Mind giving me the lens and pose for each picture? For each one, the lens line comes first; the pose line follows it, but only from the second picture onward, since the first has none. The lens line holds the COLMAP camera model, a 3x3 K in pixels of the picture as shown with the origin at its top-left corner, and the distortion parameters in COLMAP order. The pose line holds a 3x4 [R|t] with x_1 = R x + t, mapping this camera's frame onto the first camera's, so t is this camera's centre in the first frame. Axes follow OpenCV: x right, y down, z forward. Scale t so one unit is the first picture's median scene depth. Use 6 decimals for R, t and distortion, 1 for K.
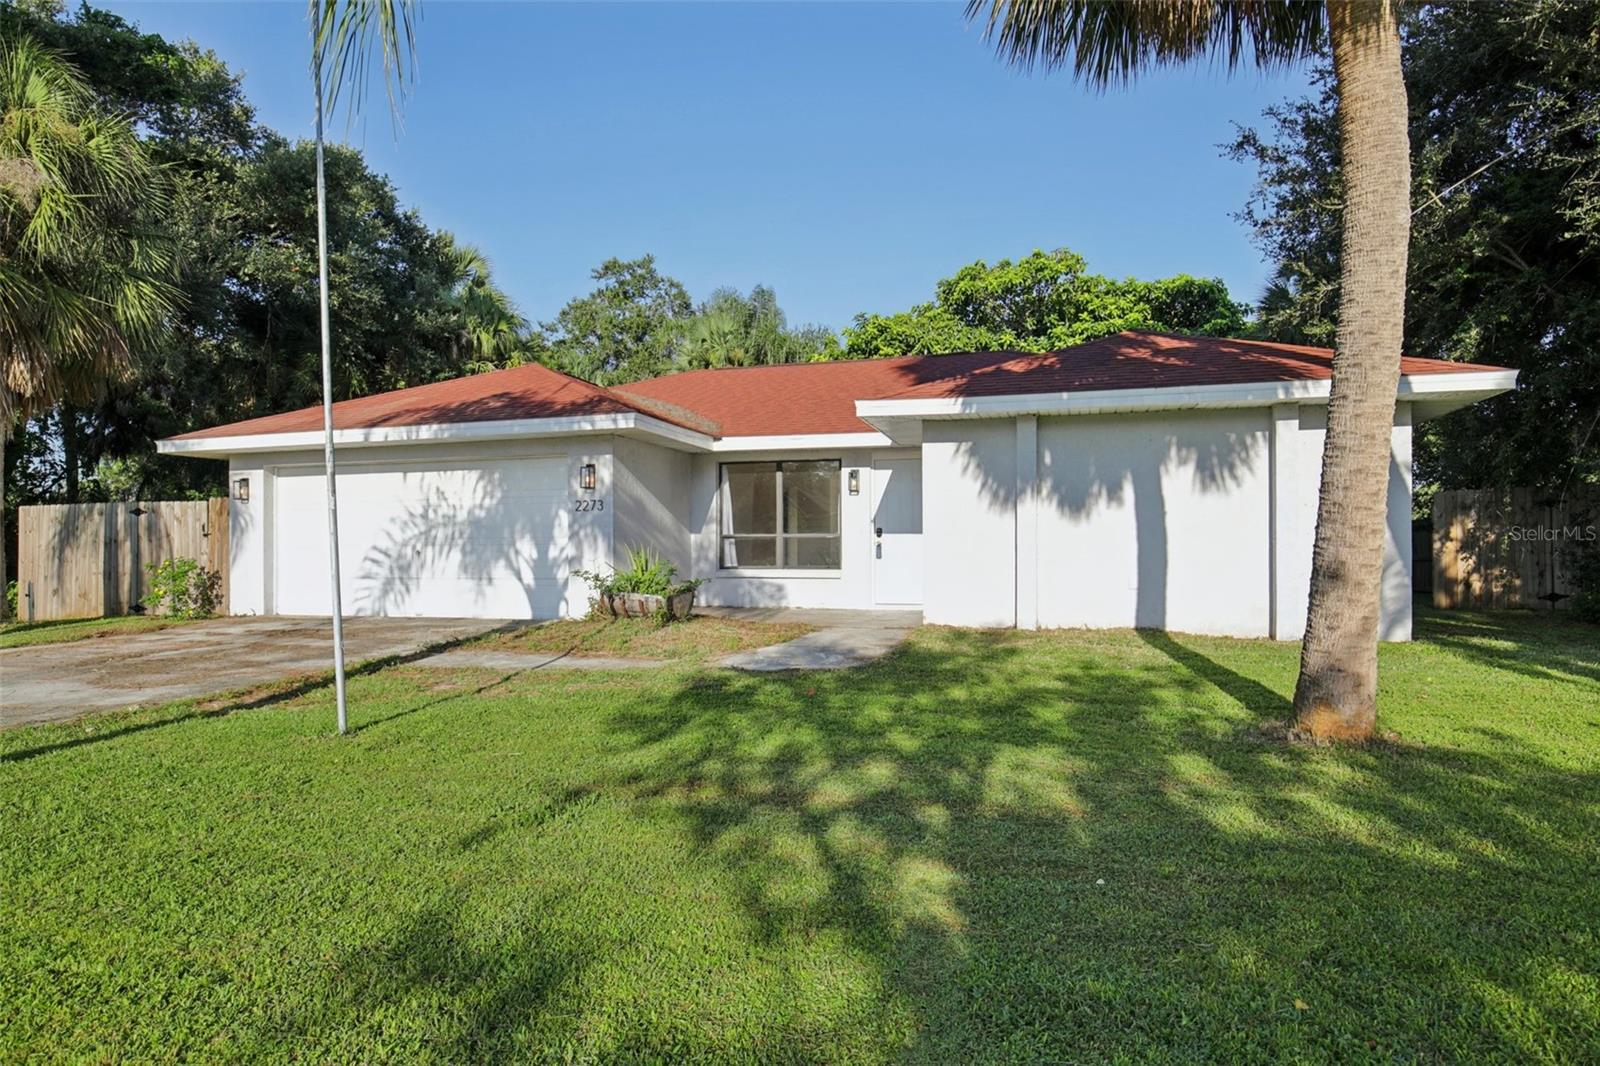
lens RADIAL K [[913.6, 0, 746.4], [0, 913.6, 536.0], [0, 0, 1]] dist [-0.000965, -0.000361]
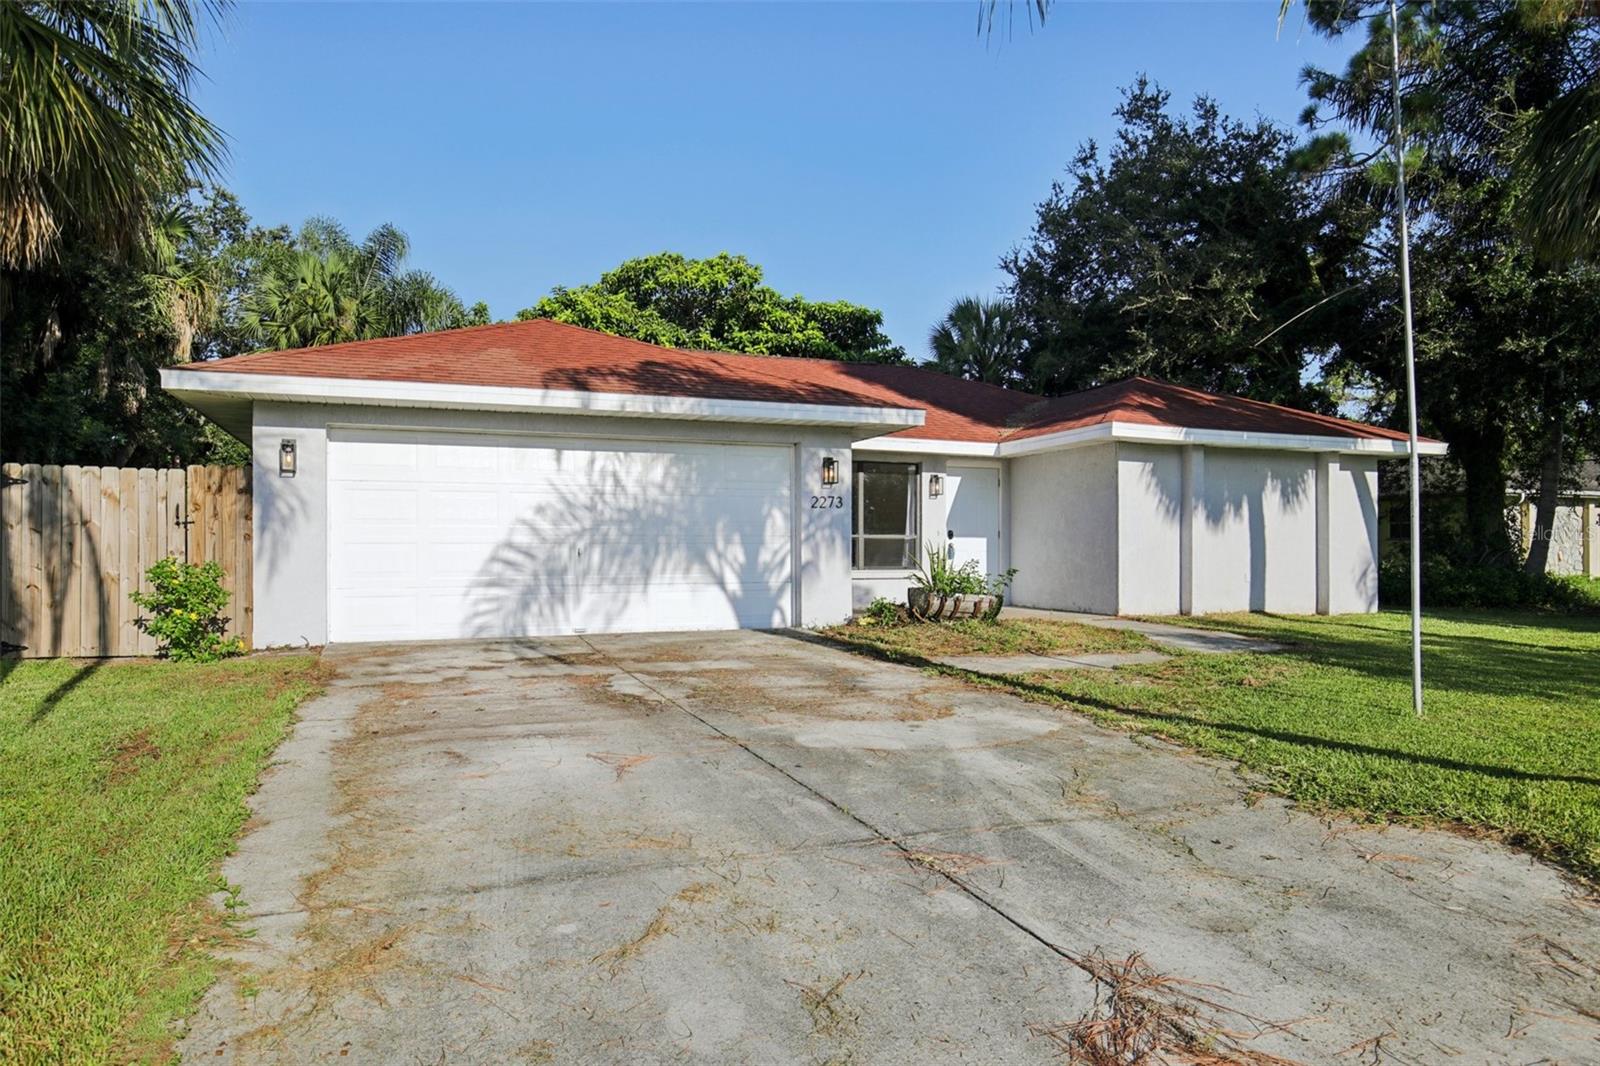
lens RADIAL K [[1020.7, 0, 740.7], [0, 1020.7, 538.7], [0, 0, 1]] dist [-0.008959, -0.003232]
pose [[0.780698, 0.011467, 0.624803, -0.781753], [-0.015378, 0.999881, 0.000864, 0.002973], [-0.624719, -0.010283, 0.780782, 0.225807]]
